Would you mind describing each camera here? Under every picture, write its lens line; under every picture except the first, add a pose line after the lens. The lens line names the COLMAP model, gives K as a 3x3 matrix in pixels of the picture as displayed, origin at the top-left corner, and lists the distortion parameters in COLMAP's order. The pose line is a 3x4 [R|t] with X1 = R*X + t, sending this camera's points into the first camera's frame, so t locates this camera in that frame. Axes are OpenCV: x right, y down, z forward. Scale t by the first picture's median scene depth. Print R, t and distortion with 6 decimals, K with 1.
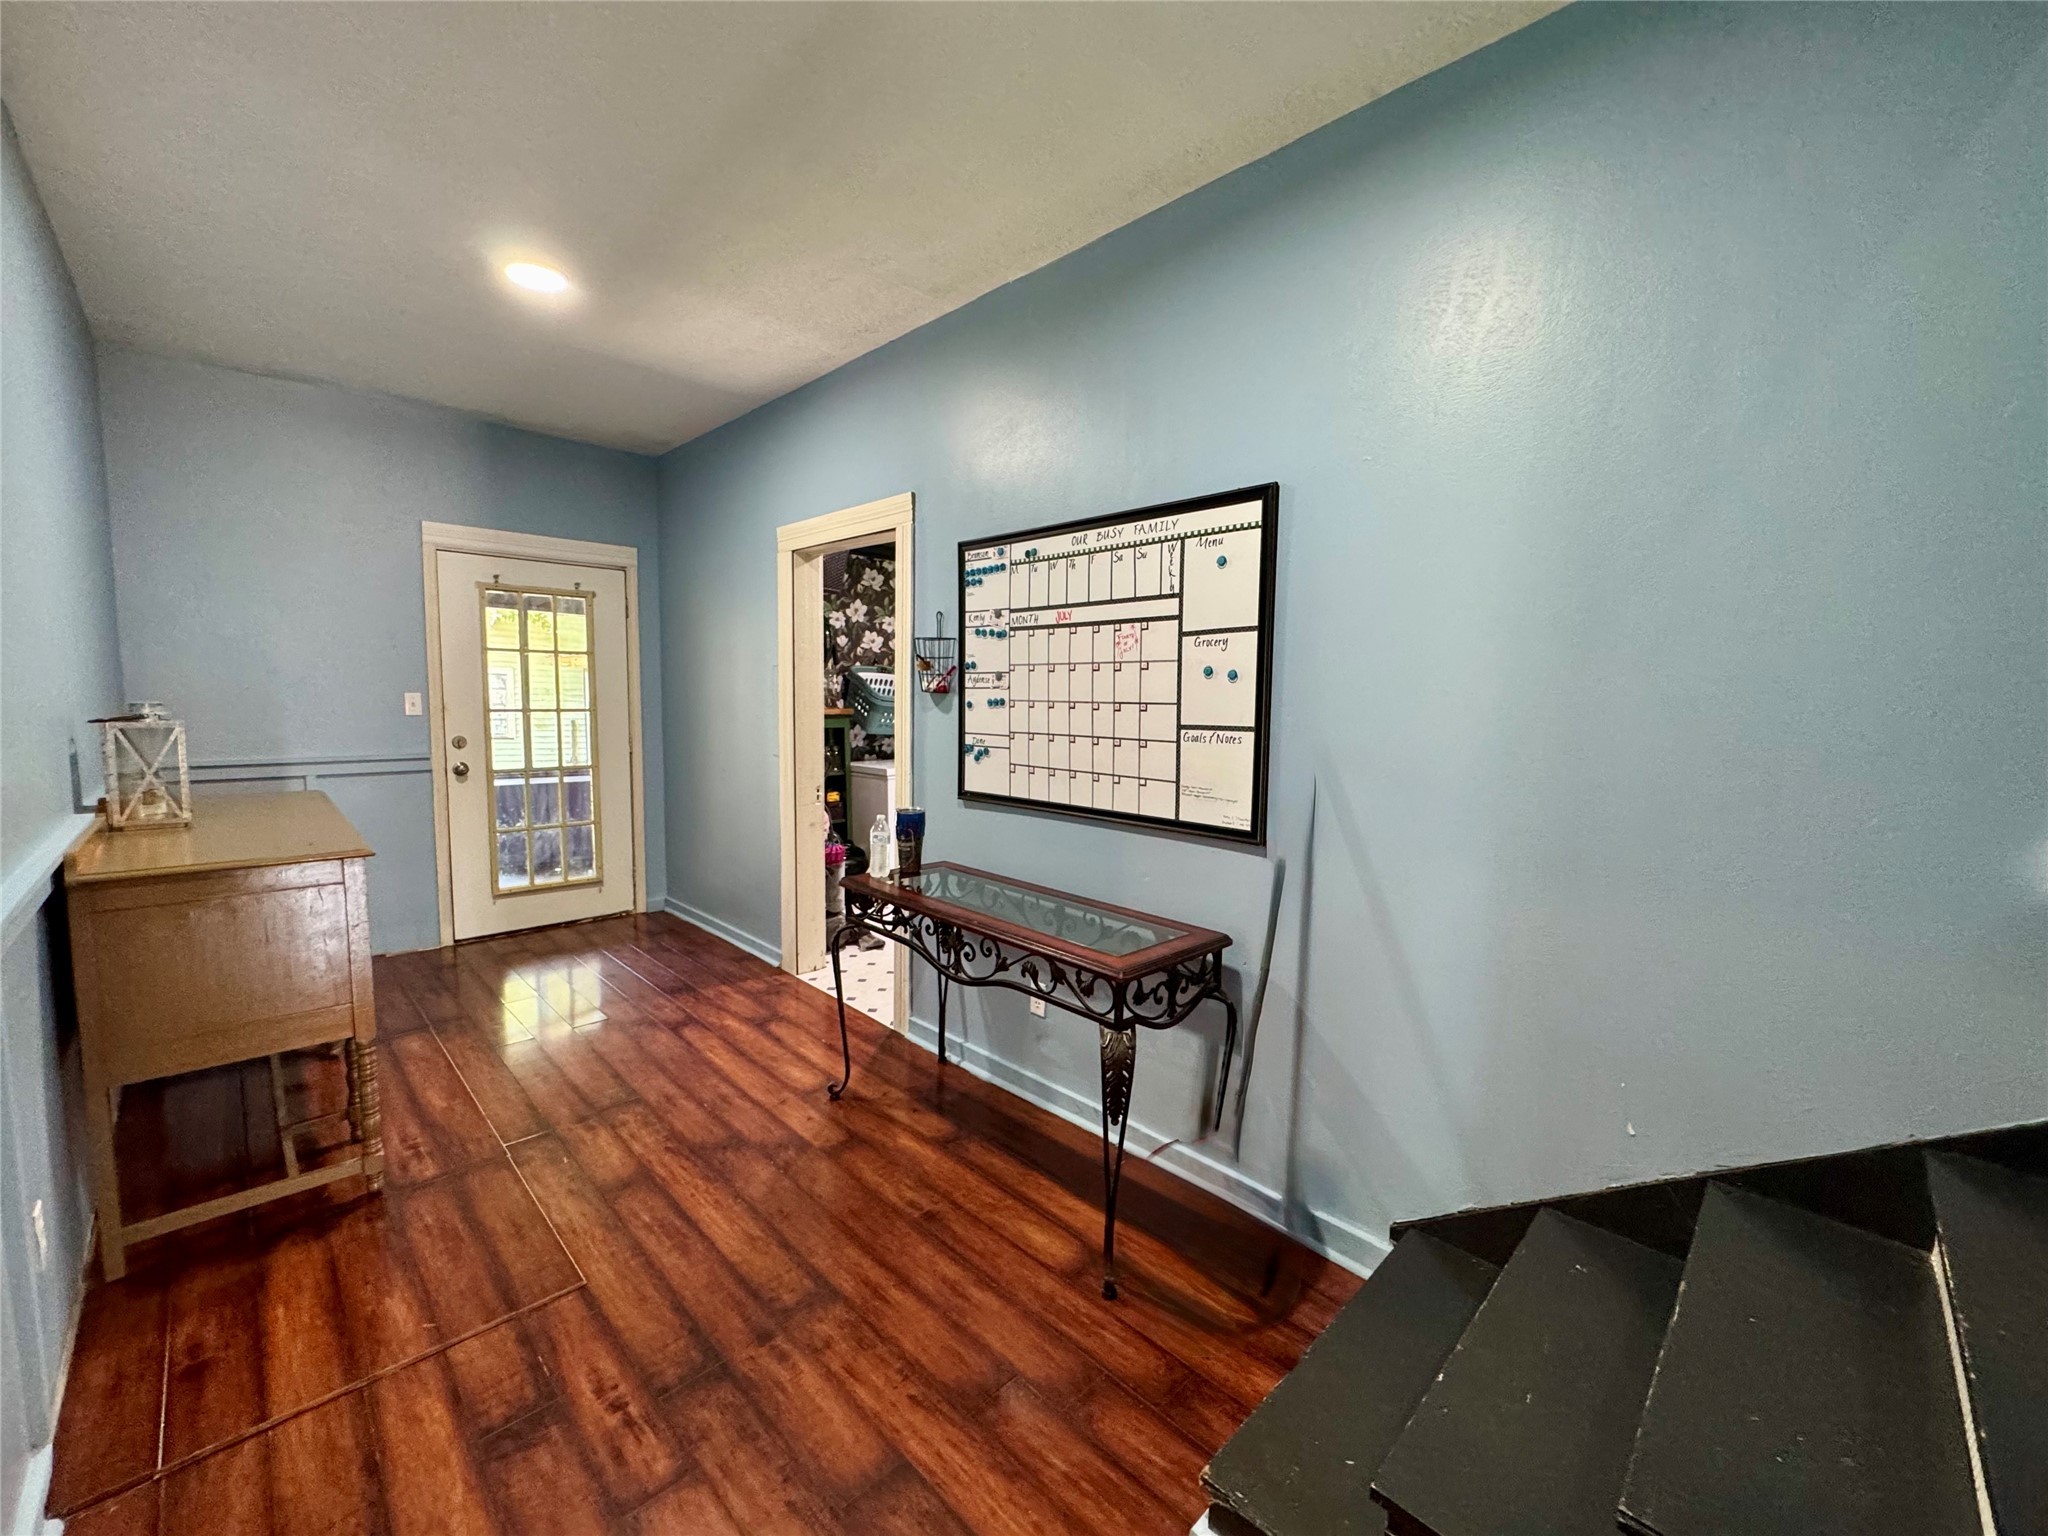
lens RADIAL K [[814.3, 0, 1024.0], [0, 814.3, 767.1], [0, 0, 1]] dist [-0.005360, -0.000303]
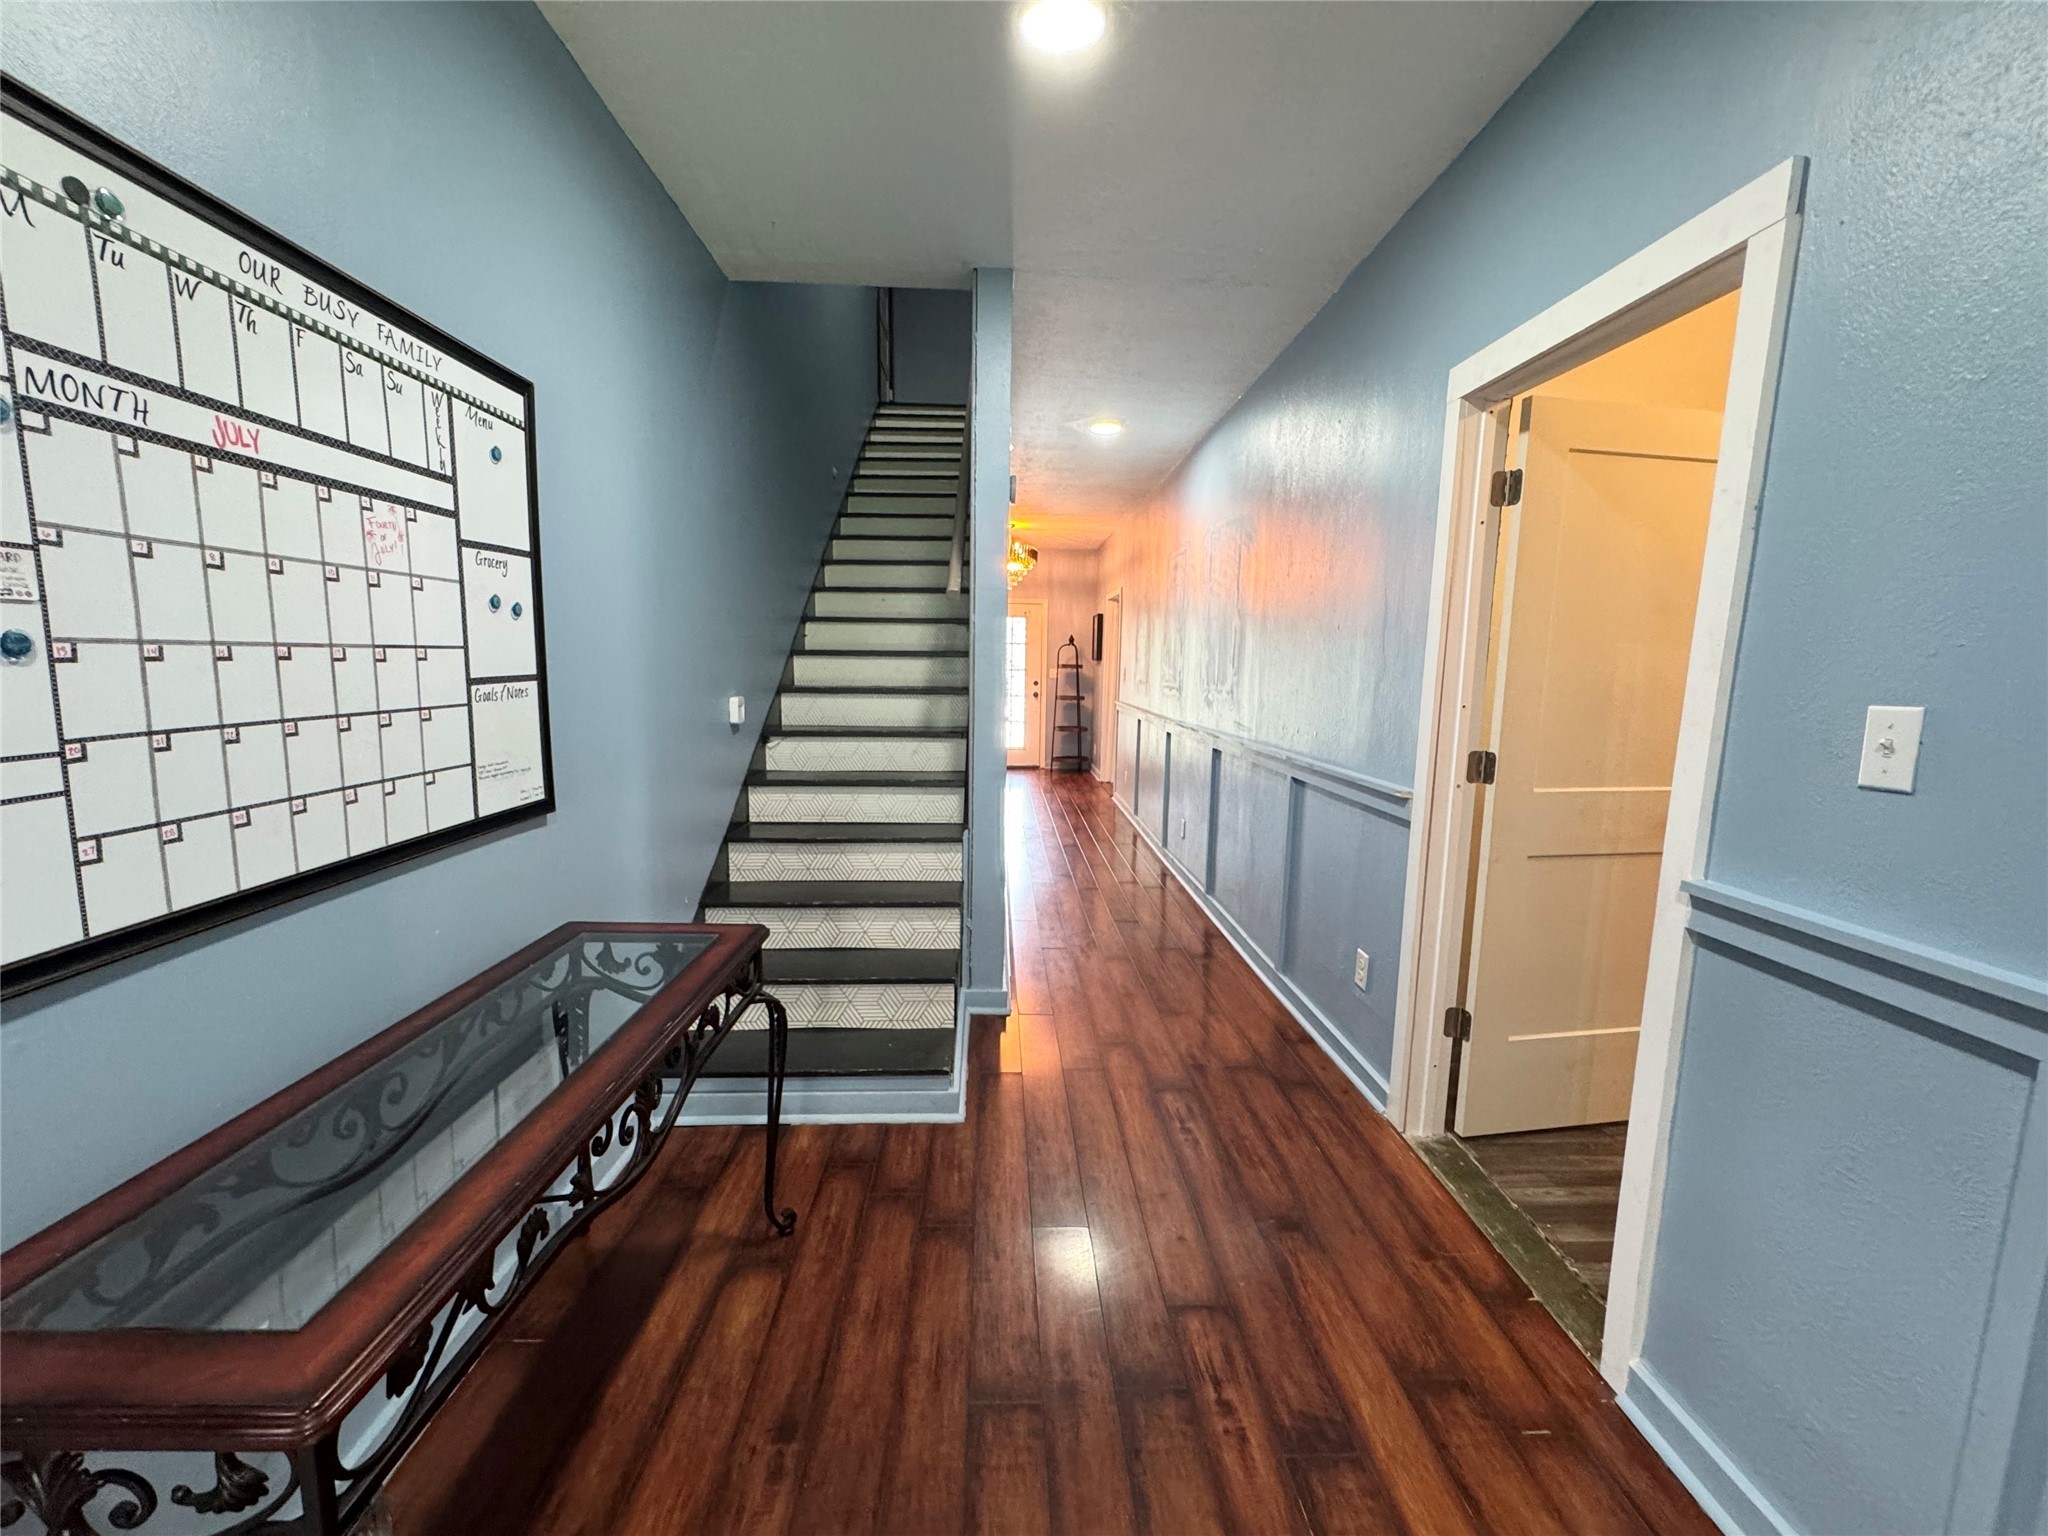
lens RADIAL K [[814.3, 0, 1025.8], [0, 814.3, 768.3], [0, 0, 1]] dist [-0.005360, -0.000303]
pose [[-0.733531, -0.117025, 0.669505, -0.605385], [0.033433, 0.977659, 0.207520, -0.103099], [-0.678833, 0.174606, -0.713231, 1.175482]]
